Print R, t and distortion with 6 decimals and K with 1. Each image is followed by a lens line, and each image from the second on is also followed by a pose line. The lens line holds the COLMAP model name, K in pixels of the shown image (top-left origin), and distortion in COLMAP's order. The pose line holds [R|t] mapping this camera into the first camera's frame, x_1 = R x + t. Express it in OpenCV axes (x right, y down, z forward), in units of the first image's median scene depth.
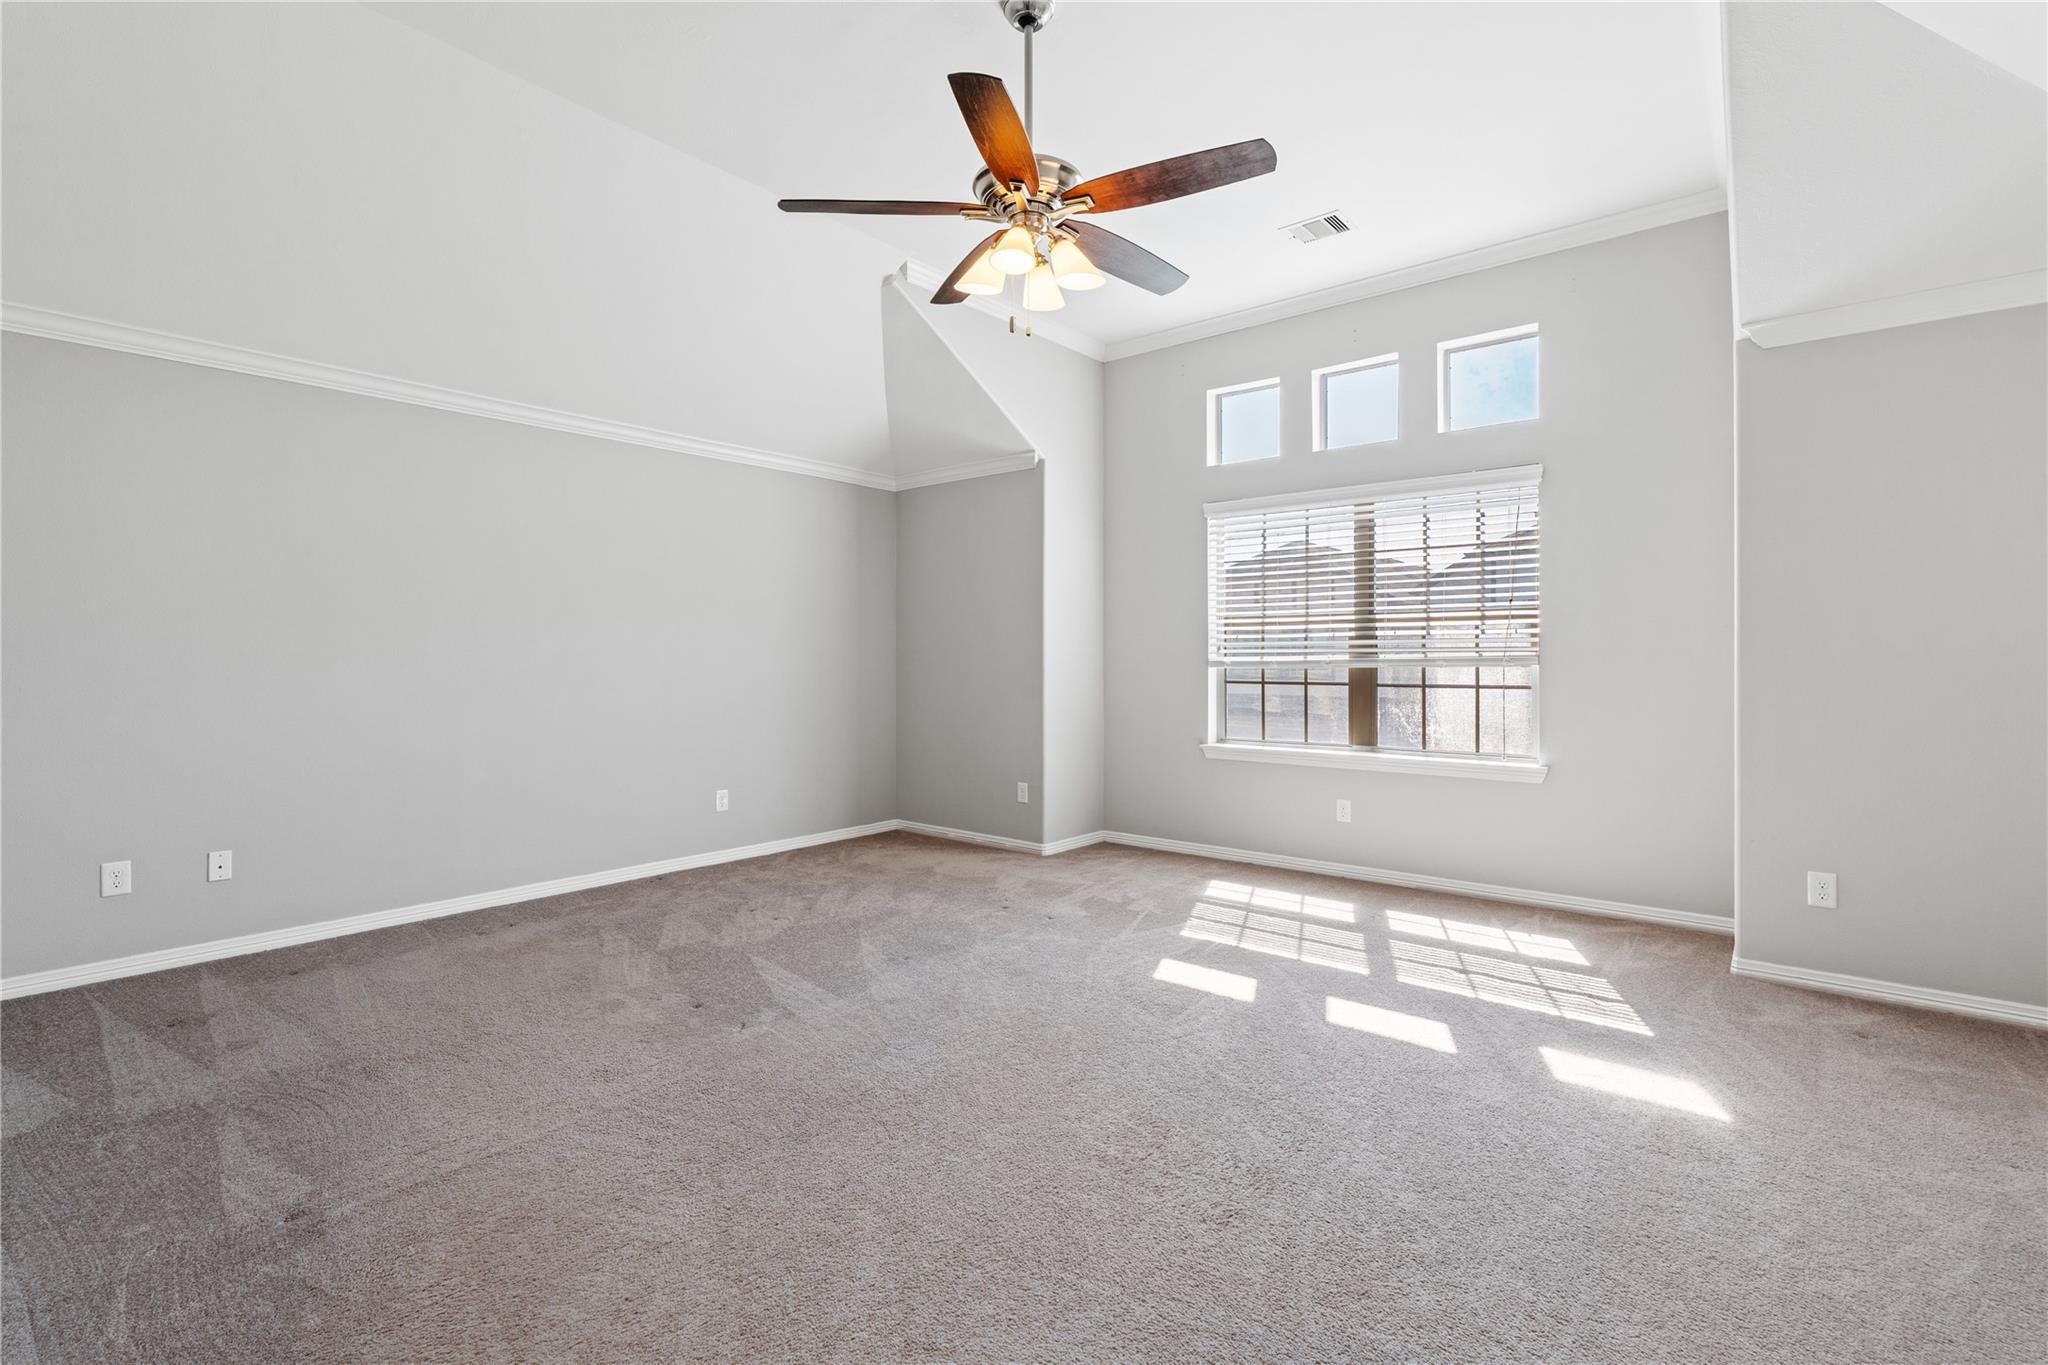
lens RADIAL K [[926.0, 0, 1024.0], [0, 926.0, 682.5], [0, 0, 1]] dist [-0.001755, 0.000628]
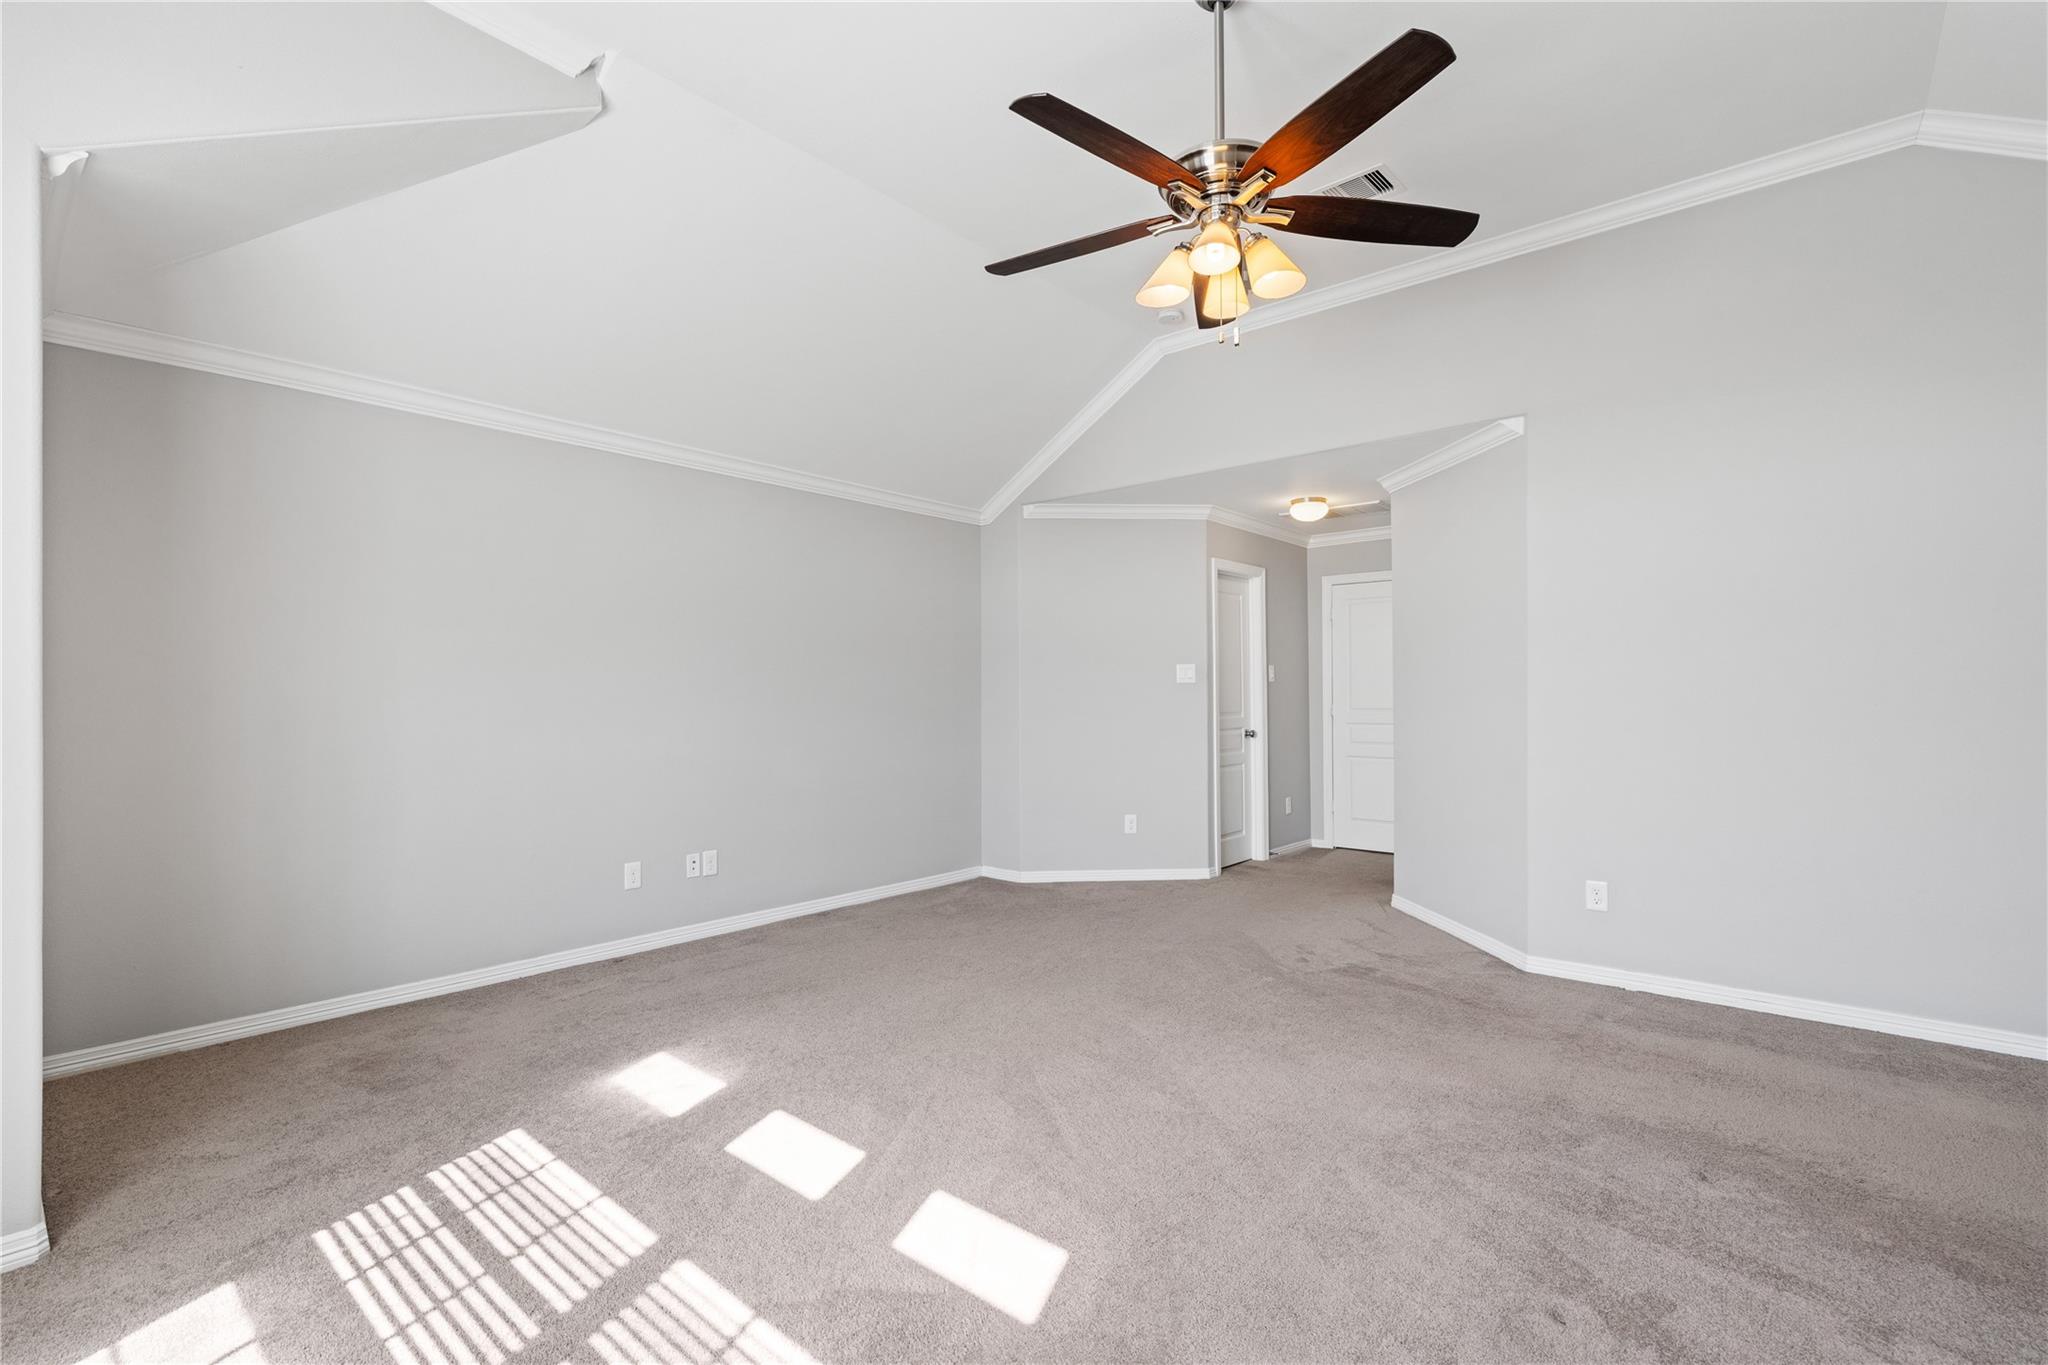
lens RADIAL K [[926.0, 0, 1024.0], [0, 926.0, 682.5], [0, 0, 1]] dist [-0.001755, 0.000628]
pose [[-0.999759, 0.008763, 0.020123, 0.159339], [0.009003, 0.999889, 0.011888, -0.042483], [-0.020017, 0.012066, -0.999727, 1.654616]]
